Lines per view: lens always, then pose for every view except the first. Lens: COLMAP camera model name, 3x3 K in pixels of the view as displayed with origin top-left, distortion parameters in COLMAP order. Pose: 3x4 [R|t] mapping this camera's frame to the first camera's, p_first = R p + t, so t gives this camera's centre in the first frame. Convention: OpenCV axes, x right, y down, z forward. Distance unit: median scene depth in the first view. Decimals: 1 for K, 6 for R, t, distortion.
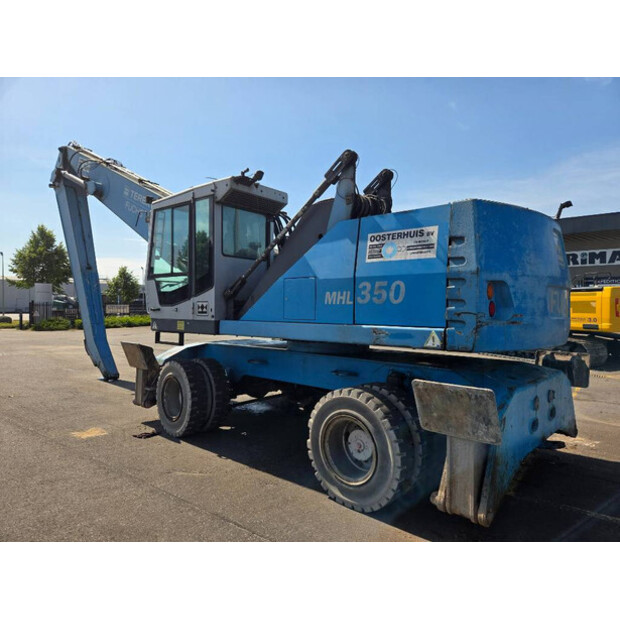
lens RADIAL K [[403.7, 0, 311.1], [0, 403.7, 312.1], [0, 0, 1]] dist [0.068829, -0.057891]
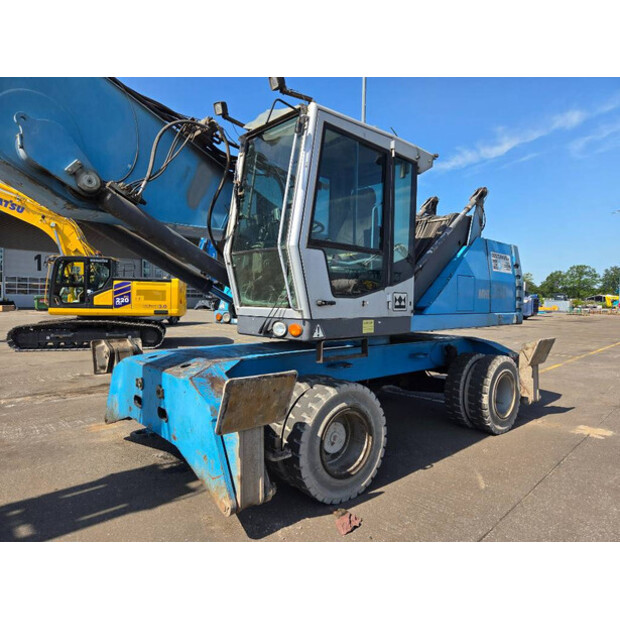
lens RADIAL K [[403.7, 0, 311.1], [0, 403.7, 312.1], [0, 0, 1]] dist [0.068829, -0.057891]
pose [[0.150254, -0.033897, 0.988066, -1.018278], [-0.001948, 0.999400, 0.034583, -0.014703], [-0.988645, -0.007121, 0.150098, 1.006469]]
